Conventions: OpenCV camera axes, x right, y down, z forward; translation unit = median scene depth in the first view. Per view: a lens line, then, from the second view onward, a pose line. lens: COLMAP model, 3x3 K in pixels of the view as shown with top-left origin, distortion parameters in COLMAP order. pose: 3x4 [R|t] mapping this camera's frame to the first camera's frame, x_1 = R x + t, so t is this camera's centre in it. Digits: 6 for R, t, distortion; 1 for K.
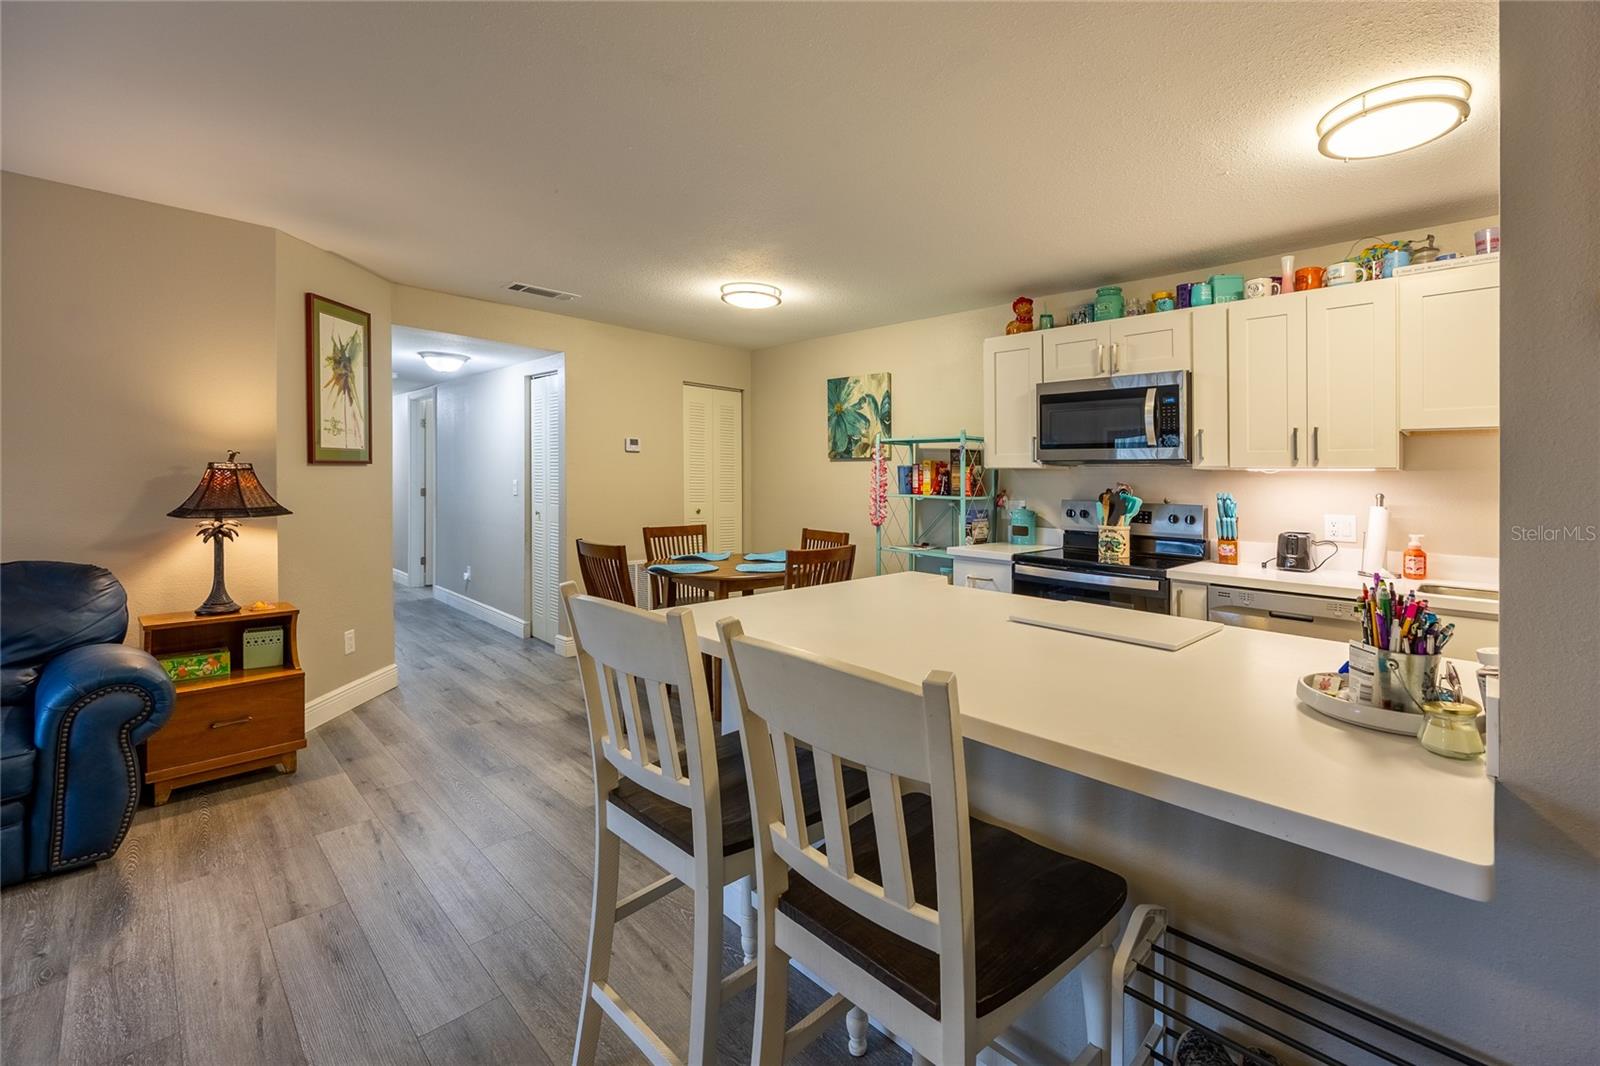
lens RADIAL K [[670.9, 0, 862.4], [0, 670.9, 494.5], [0, 0, 1]] dist [-0.015927, 0.003504]
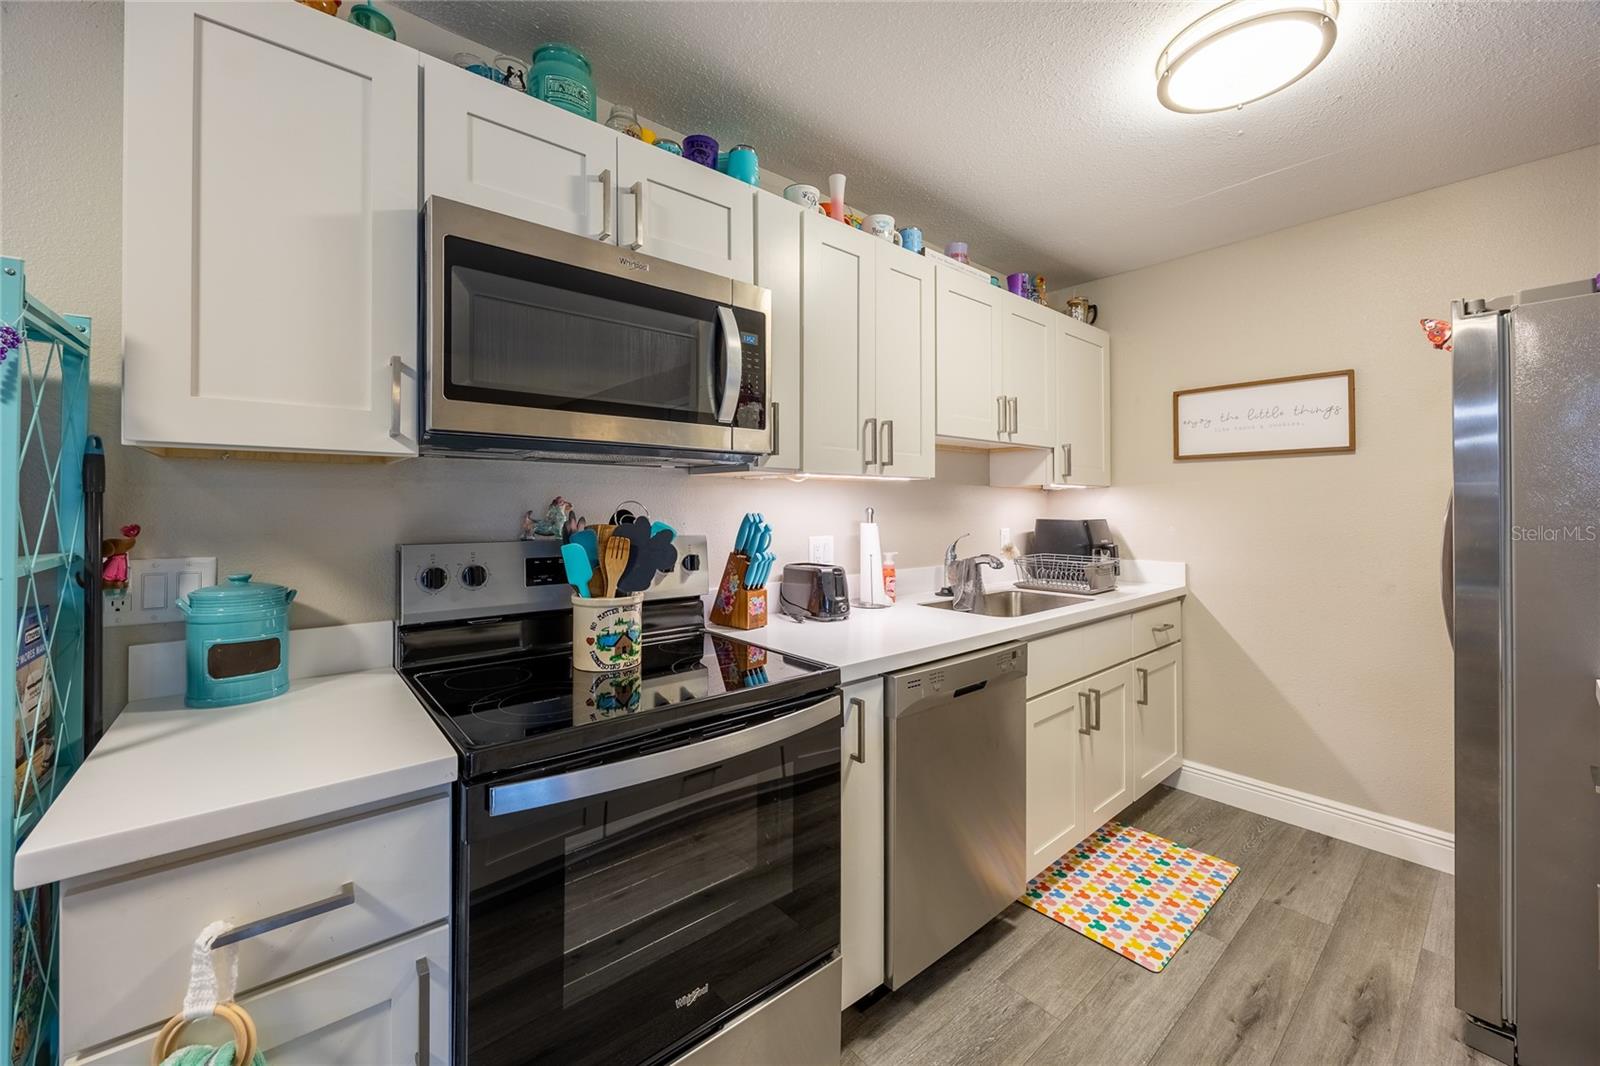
lens RADIAL K [[614.4, 0, 786.9], [0, 614.4, 506.6], [0, 0, 1]] dist [-0.008756, -0.000283]
pose [[0.129087, -0.023485, 0.991355, -0.010644], [0.022288, 0.999536, 0.020777, -0.017423], [-0.991383, 0.019413, 0.129551, 0.817772]]
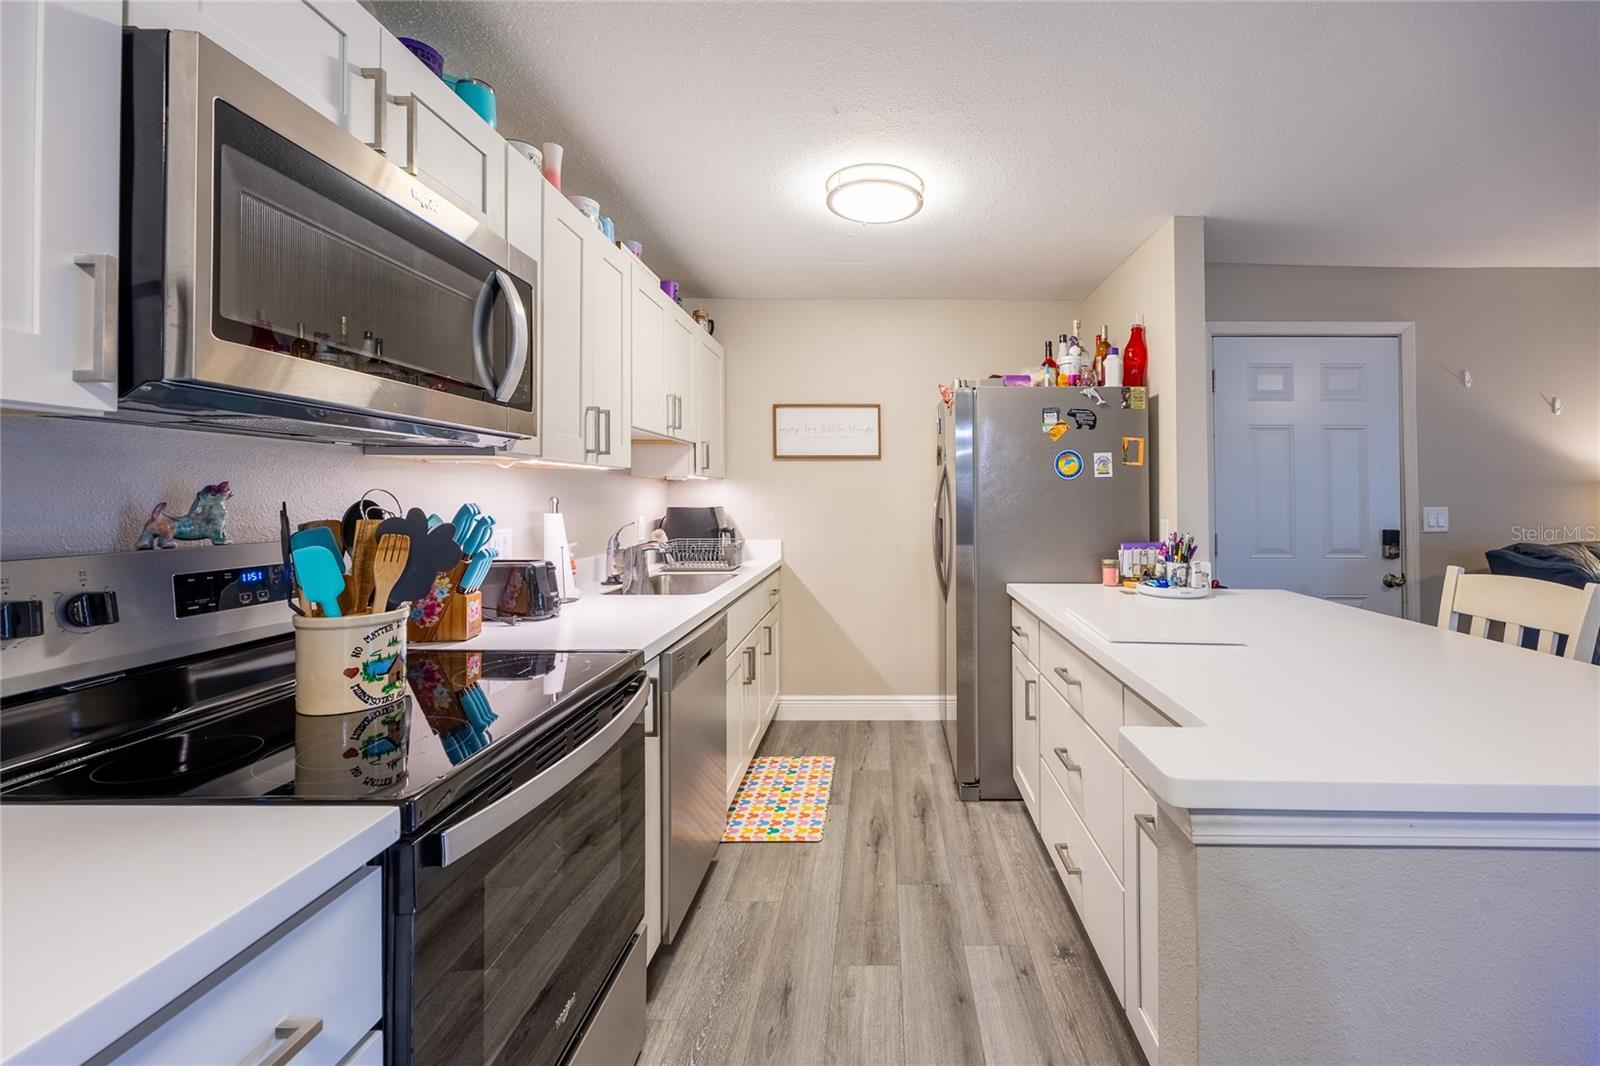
lens RADIAL K [[646.7, 0, 884.5], [0, 646.7, 488.1], [0, 0, 1]] dist [-0.000986, 0.000695]
pose [[-0.689680, -0.015964, 0.723938, -0.044679], [-0.002867, 0.999809, 0.019317, -0.022688], [-0.724108, 0.011247, -0.689594, 1.016781]]
